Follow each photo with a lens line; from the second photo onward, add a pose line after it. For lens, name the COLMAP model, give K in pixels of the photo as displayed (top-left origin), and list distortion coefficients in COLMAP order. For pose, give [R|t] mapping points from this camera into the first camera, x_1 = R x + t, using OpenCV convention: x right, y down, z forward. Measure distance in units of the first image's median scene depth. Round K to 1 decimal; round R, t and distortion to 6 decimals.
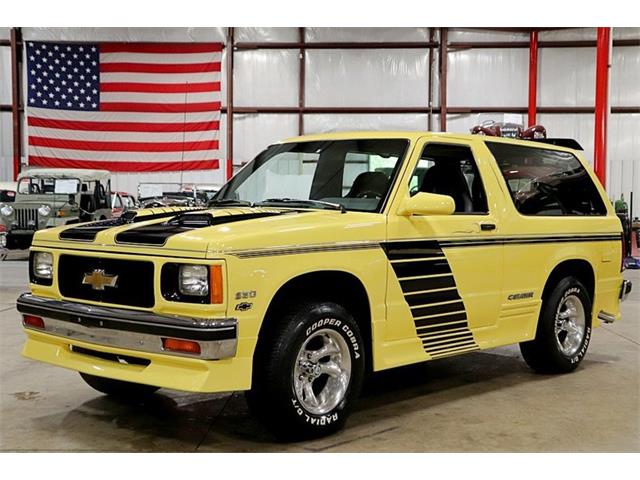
lens RADIAL K [[927.2, 0, 320.0], [0, 927.2, 240.0], [0, 0, 1]] dist [-0.046461, -0.026210]
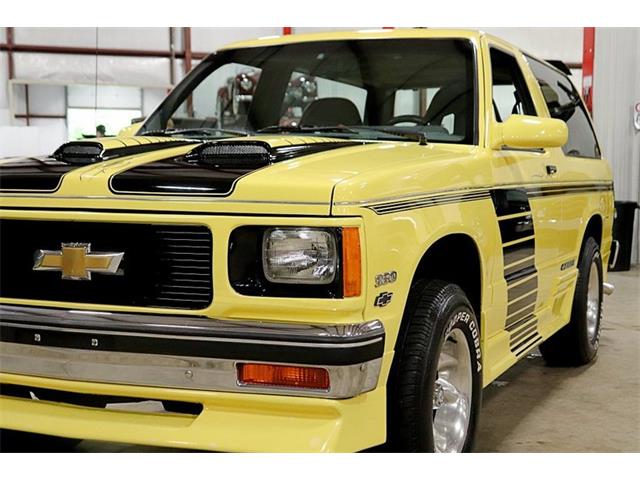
lens RADIAL K [[991.9, 0, 319.7], [0, 991.9, 261.8], [0, 0, 1]] dist [0.190609, 0.061260]
pose [[0.954199, -0.033124, 0.297333, -0.285408], [0.016550, 0.998174, 0.058090, 0.011915], [-0.298714, -0.050509, 0.953005, 0.409063]]
